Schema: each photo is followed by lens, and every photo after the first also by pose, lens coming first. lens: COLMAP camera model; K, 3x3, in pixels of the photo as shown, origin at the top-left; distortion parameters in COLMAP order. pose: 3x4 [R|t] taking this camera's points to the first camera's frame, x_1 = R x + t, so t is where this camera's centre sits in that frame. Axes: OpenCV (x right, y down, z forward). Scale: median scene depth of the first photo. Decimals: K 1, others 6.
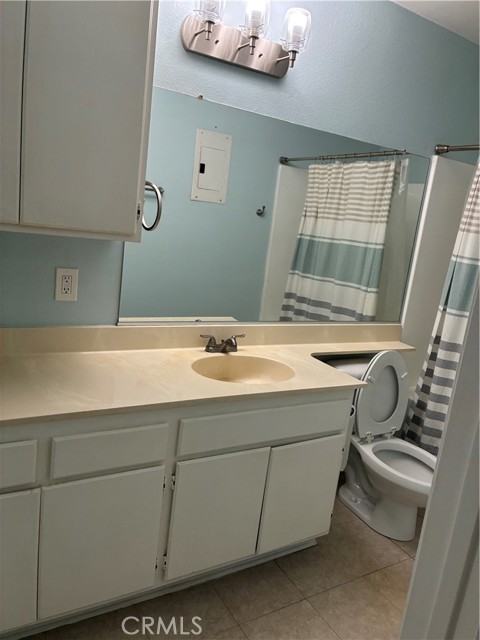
lens RADIAL K [[487.3, 0, 246.5], [0, 487.3, 316.7], [0, 0, 1]] dist [0.047237, -0.047209]
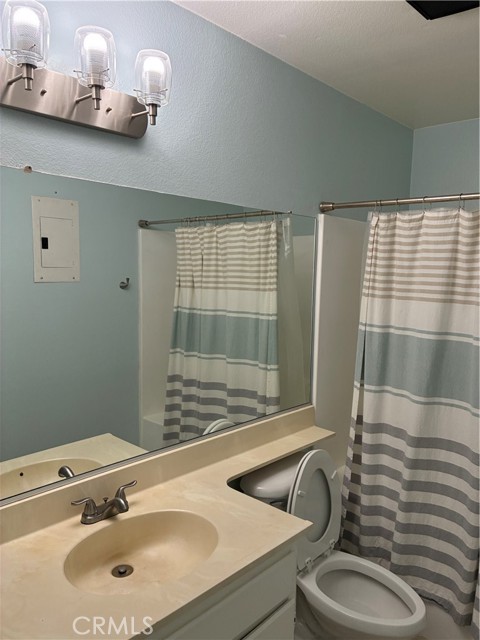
lens RADIAL K [[487.3, 0, 241.2], [0, 487.3, 316.2], [0, 0, 1]] dist [0.047237, -0.047209]
pose [[0.956083, -0.130623, 0.262380, -0.014008], [0.152920, 0.986009, -0.066349, -0.135553], [-0.250042, 0.103558, 0.962681, 0.250742]]
